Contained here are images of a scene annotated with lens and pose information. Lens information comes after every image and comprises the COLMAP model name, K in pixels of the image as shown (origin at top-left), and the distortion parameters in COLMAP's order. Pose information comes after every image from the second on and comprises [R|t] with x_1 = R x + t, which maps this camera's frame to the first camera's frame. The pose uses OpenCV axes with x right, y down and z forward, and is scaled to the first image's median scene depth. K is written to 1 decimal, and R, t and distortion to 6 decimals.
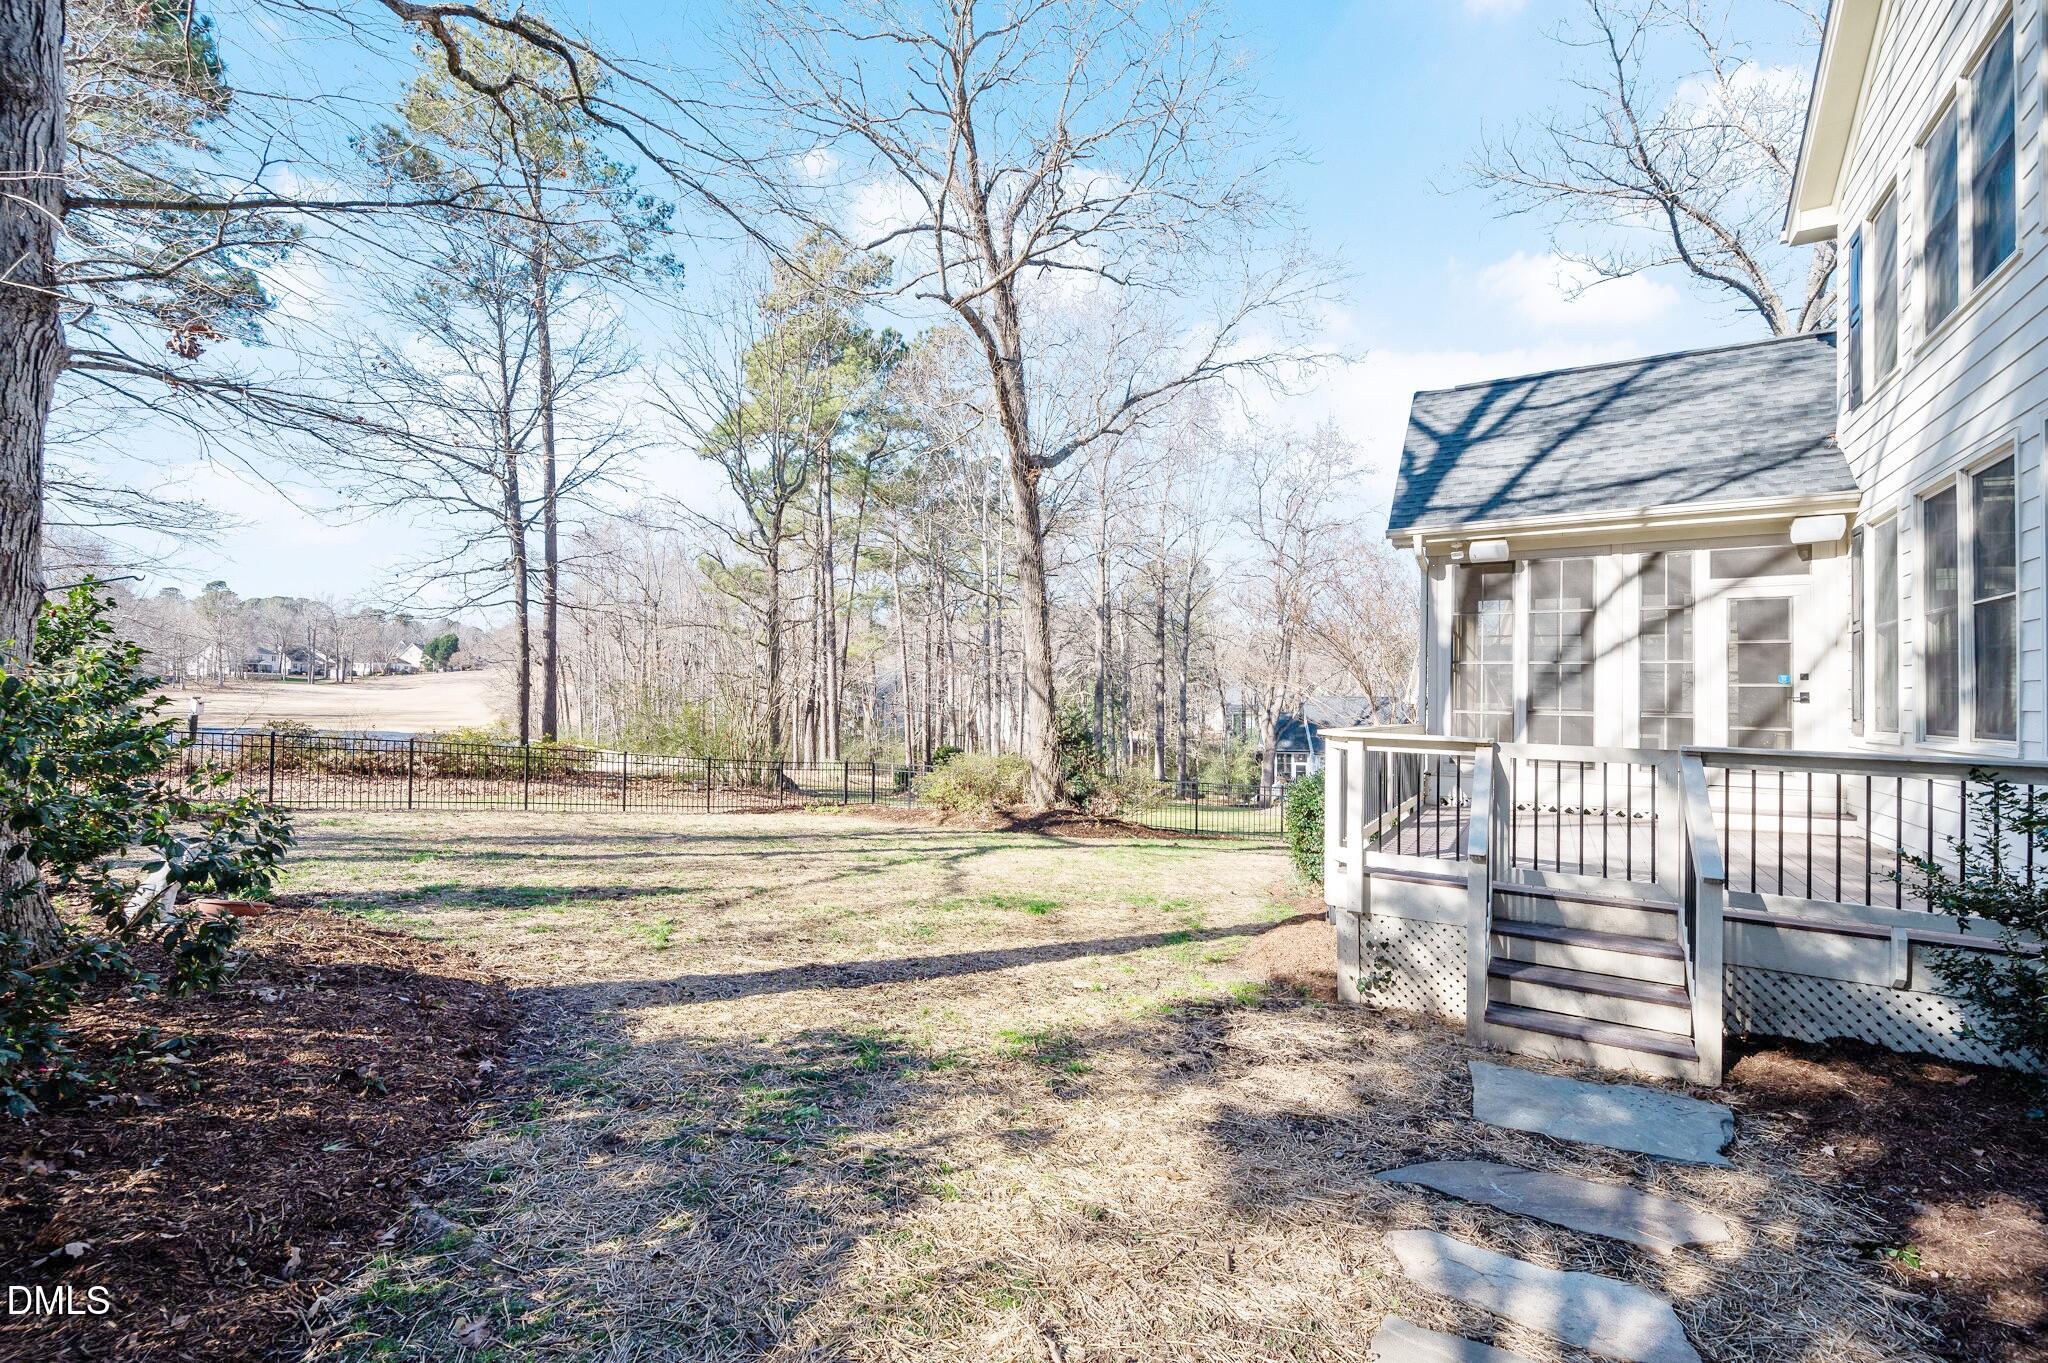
lens RADIAL K [[871.8, 0, 1021.0], [0, 871.8, 695.3], [0, 0, 1]] dist [-0.003872, 0.000381]
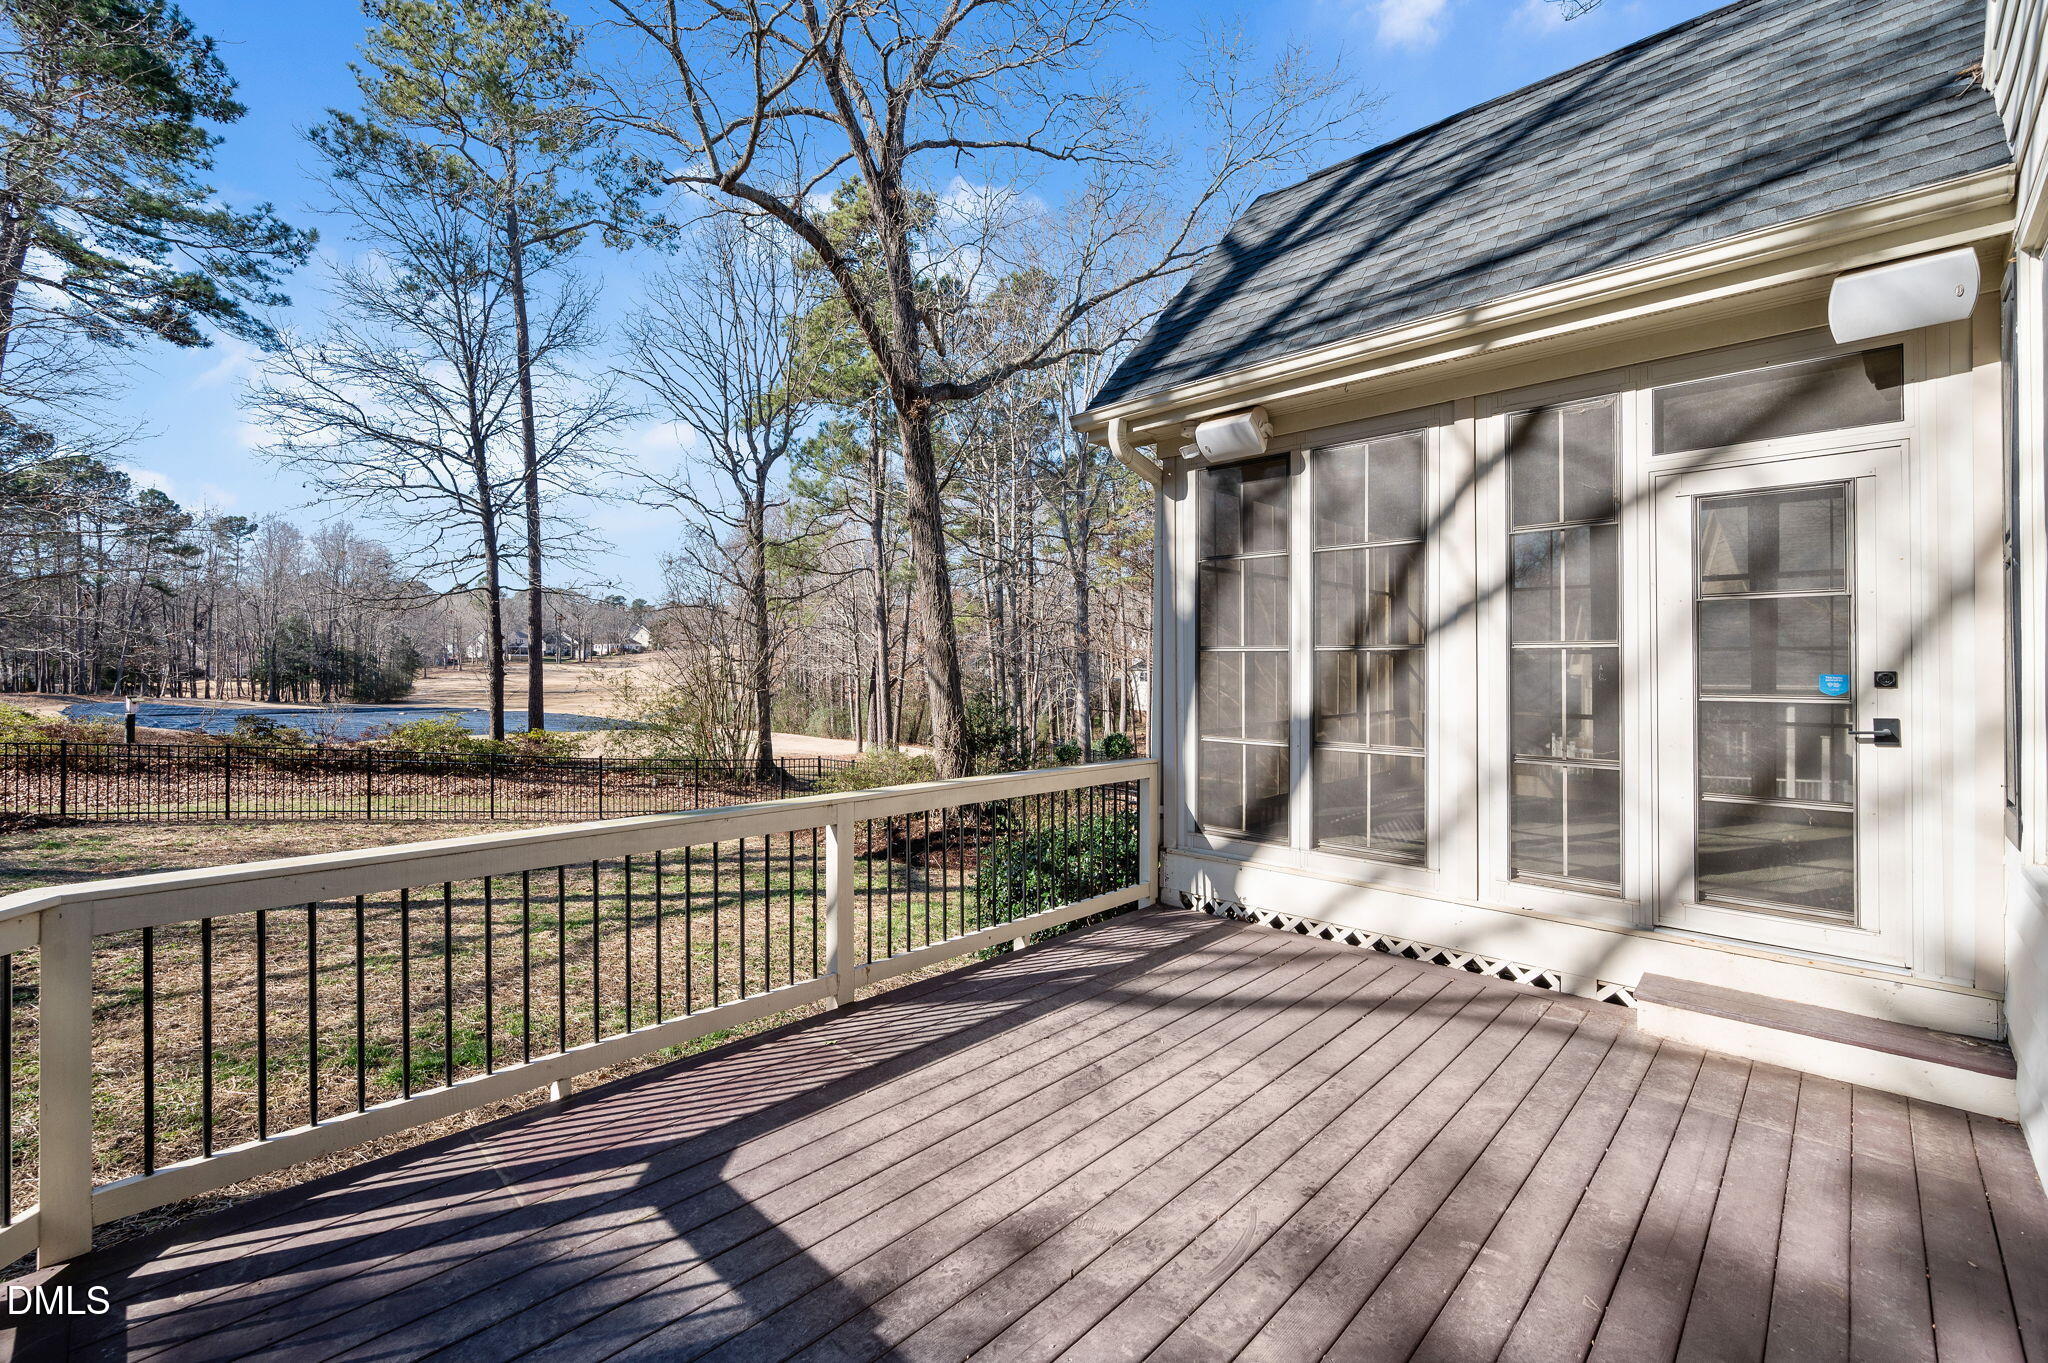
lens RADIAL K [[871.8, 0, 1021.1], [0, 871.8, 669.1], [0, 0, 1]] dist [-0.003872, 0.000381]
pose [[0.973537, -0.016061, -0.227966, 0.537809], [0.017887, 0.999822, 0.005943, -0.031028], [0.227830, -0.009863, 0.973651, 0.462357]]
